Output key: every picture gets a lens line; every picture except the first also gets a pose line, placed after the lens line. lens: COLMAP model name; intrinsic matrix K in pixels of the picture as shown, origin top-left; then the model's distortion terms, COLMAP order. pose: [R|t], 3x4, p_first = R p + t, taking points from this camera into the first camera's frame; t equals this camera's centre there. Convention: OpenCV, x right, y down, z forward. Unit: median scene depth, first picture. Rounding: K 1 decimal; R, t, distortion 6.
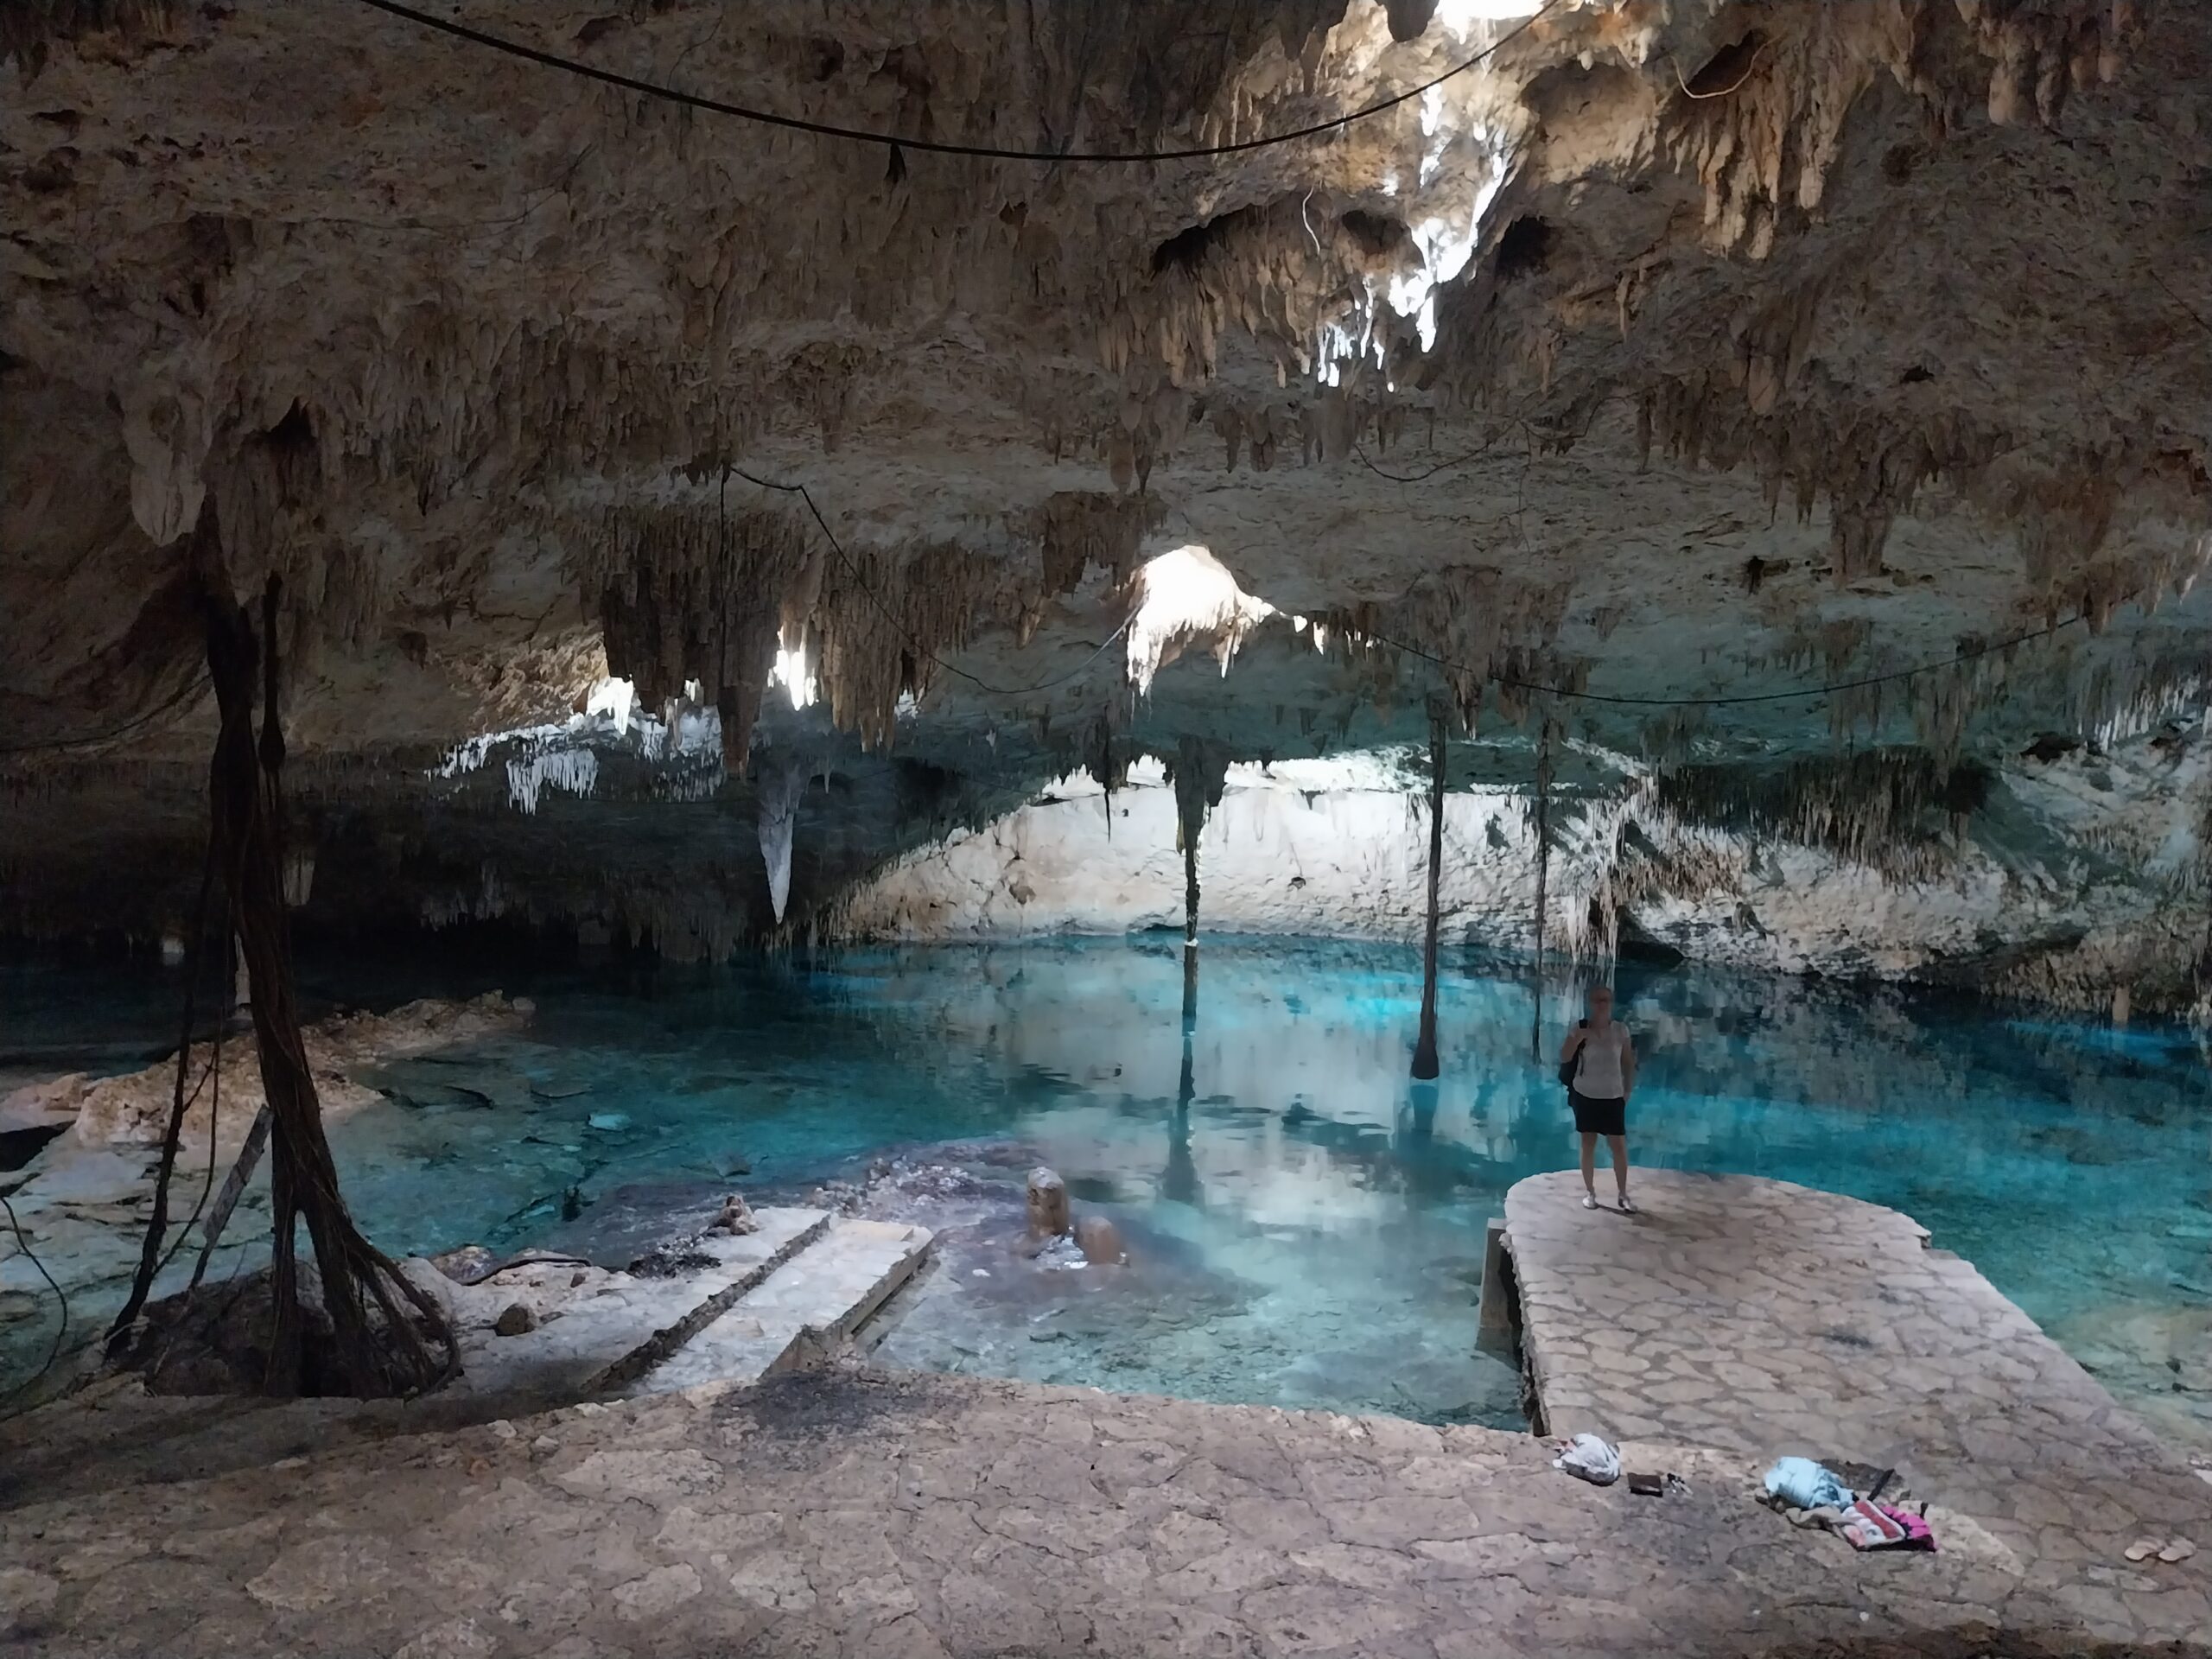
lens RADIAL K [[1662.2, 0, 1015.2], [0, 1662.2, 871.7], [0, 0, 1]] dist [-0.043969, 0.005467]
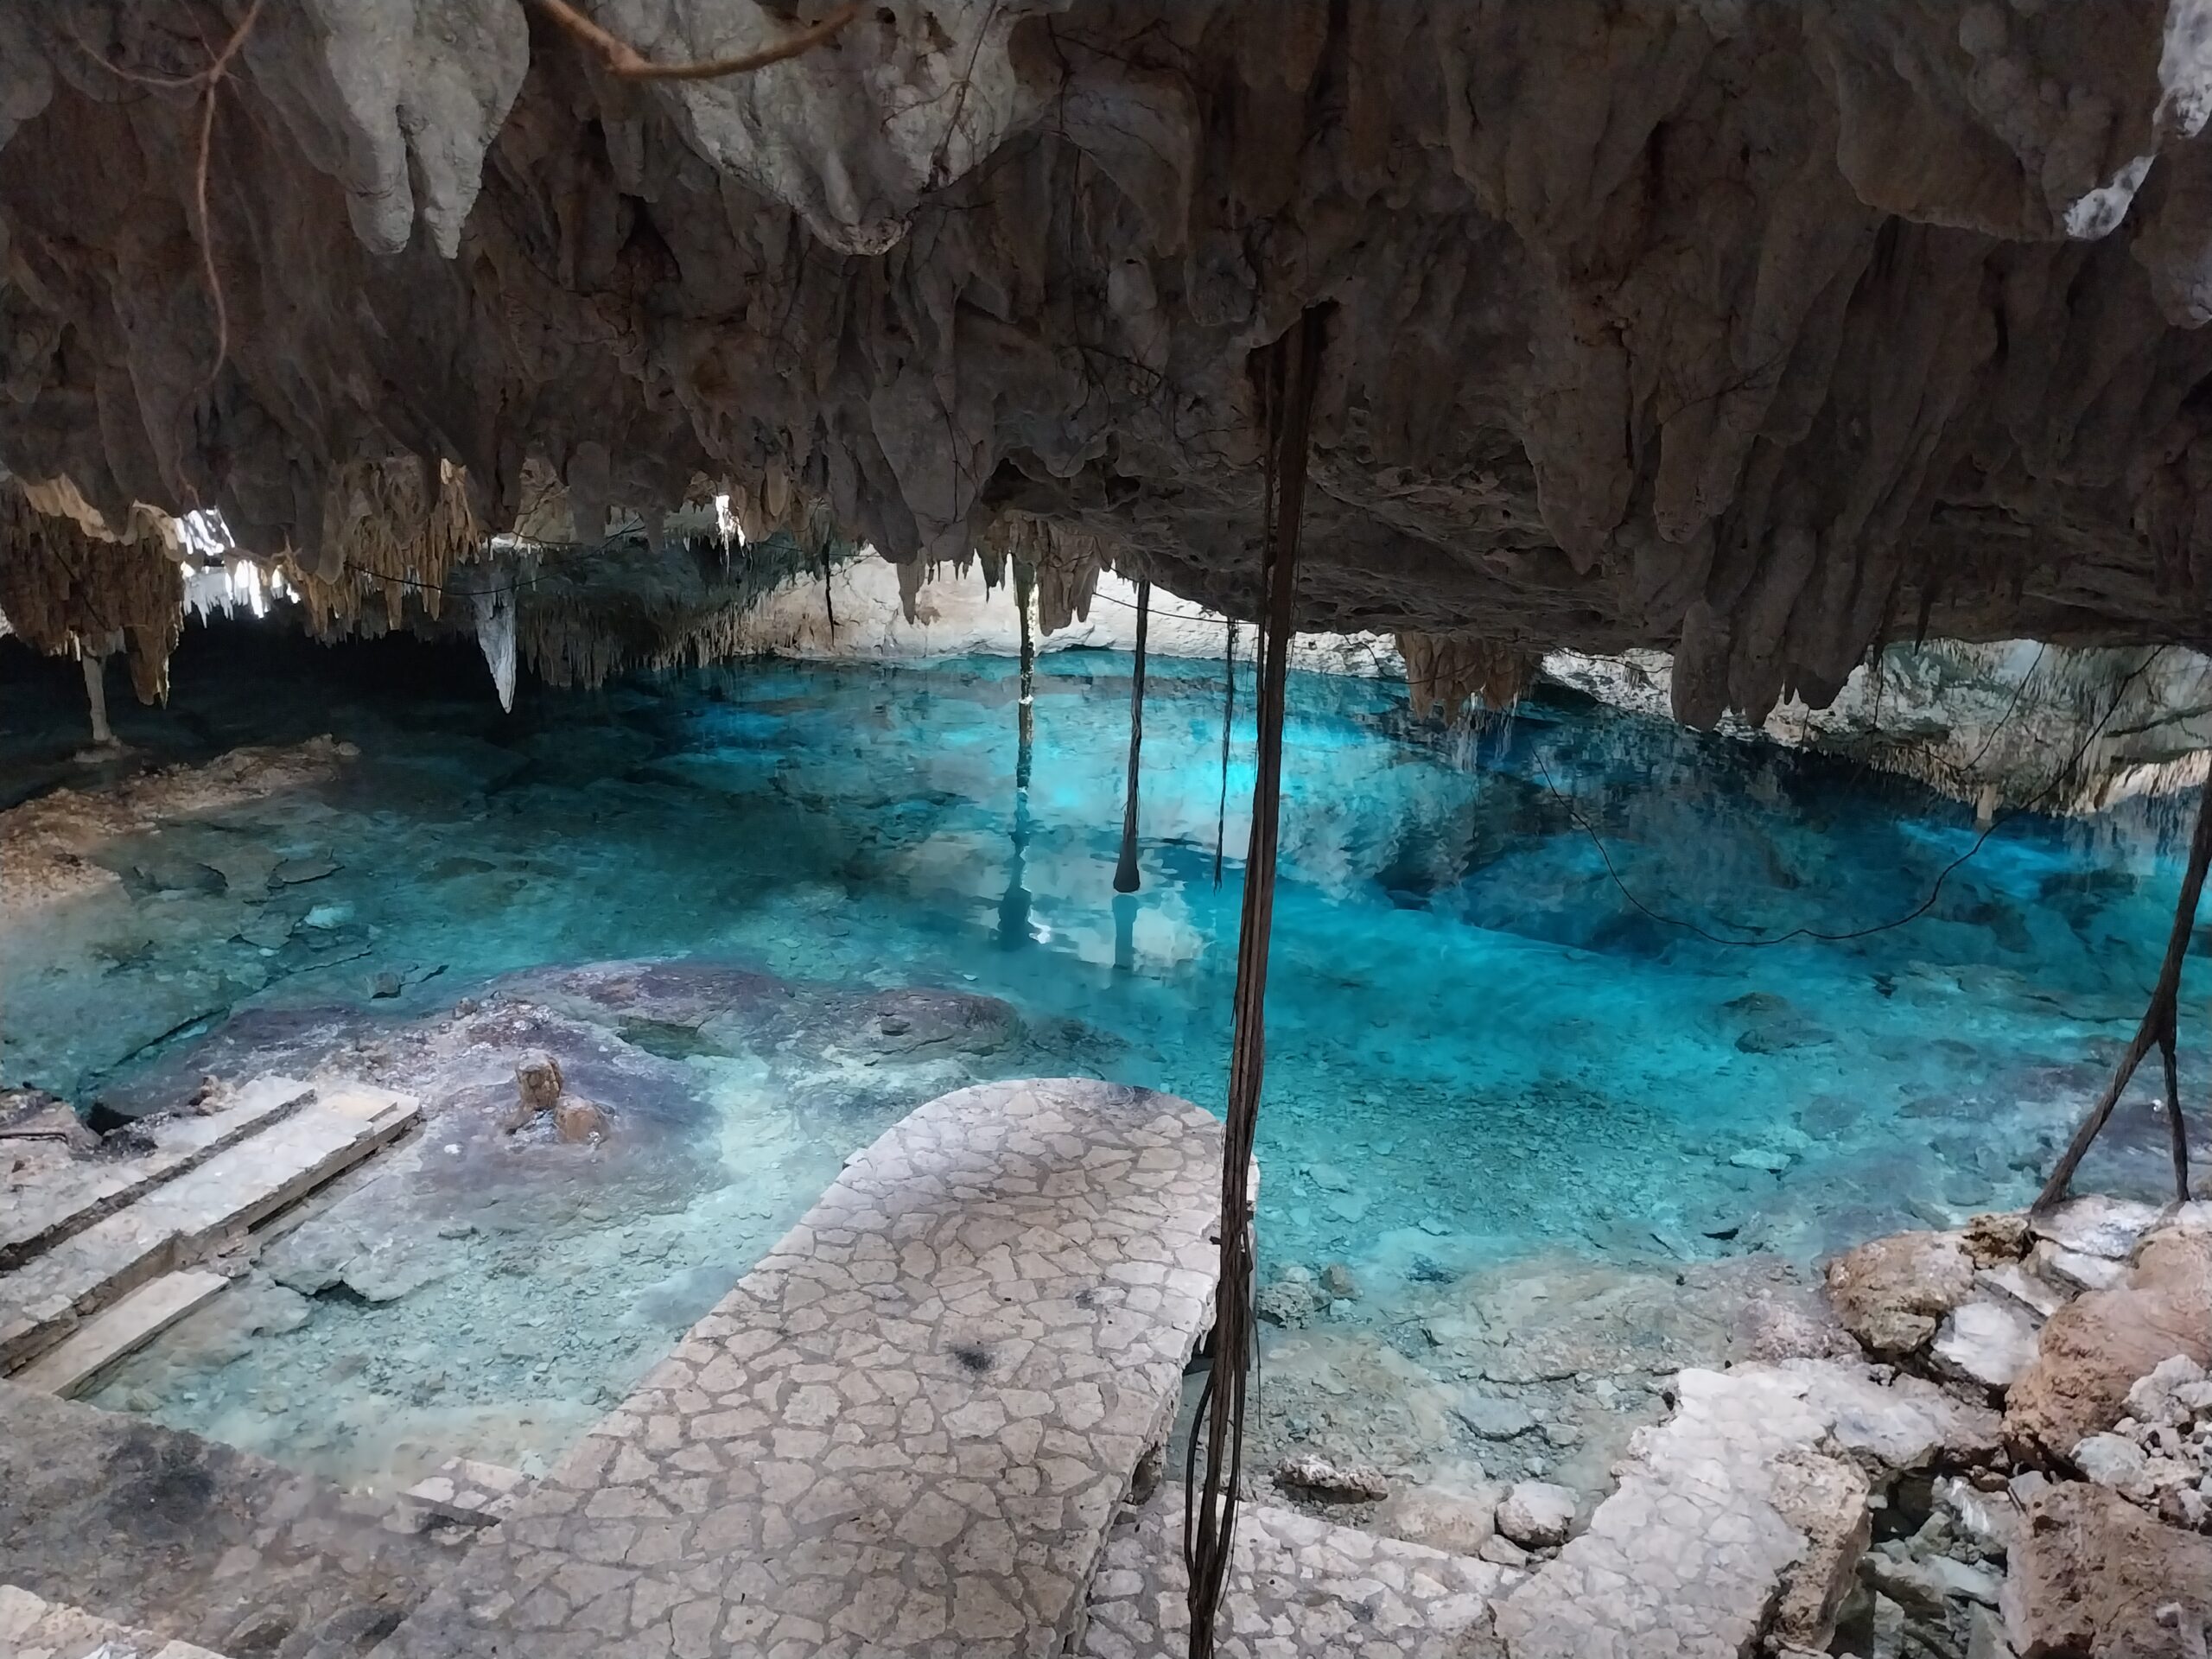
lens RADIAL K [[1660.1, 0, 1063.5], [0, 1660.1, 841.8], [0, 0, 1]] dist [-0.022119, 0.000502]
pose [[0.995827, 0.043169, -0.080399, 0.198933], [-0.024231, 0.974492, 0.223112, -0.089293], [0.087980, -0.220232, 0.971472, 0.008995]]
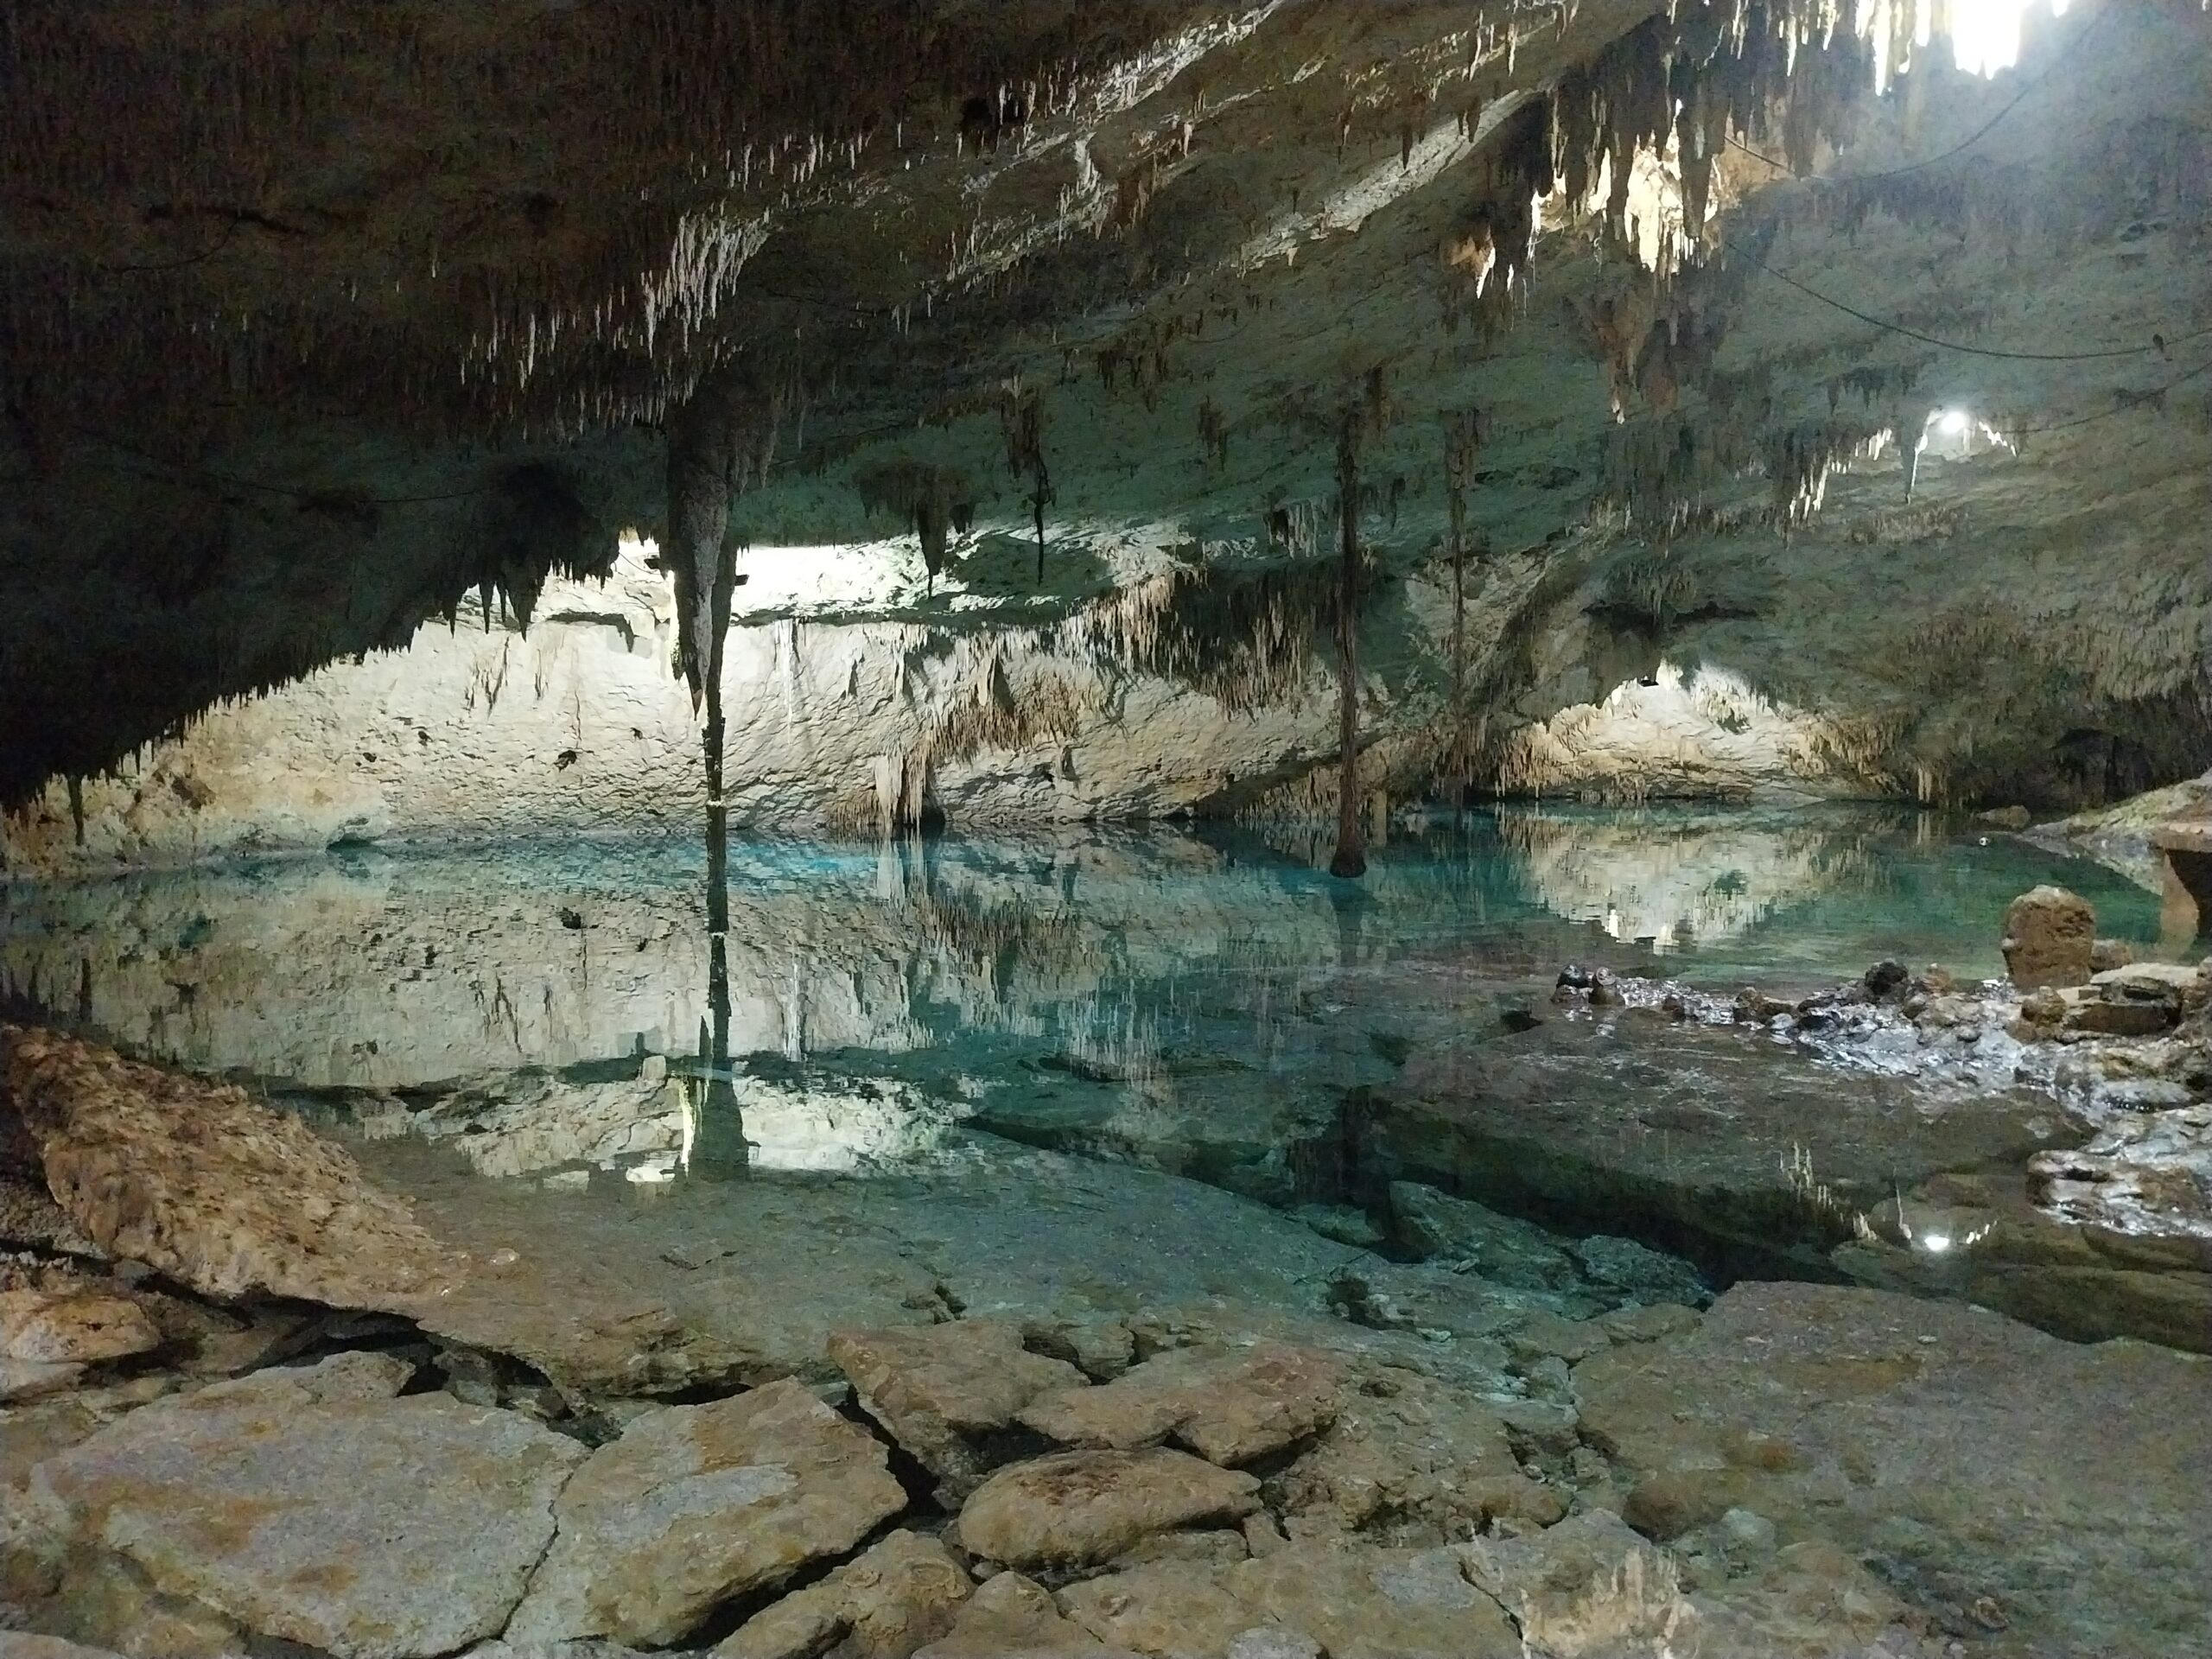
lens RADIAL K [[1651.7, 0, 1103.4], [0, 1651.7, 873.3], [0, 0, 1]] dist [0.119675, -0.229381]
pose [[0.587319, -0.092575, 0.804044, -0.353646], [0.086839, 0.994910, 0.051119, 0.047369], [-0.804683, 0.039799, 0.592369, 0.418192]]
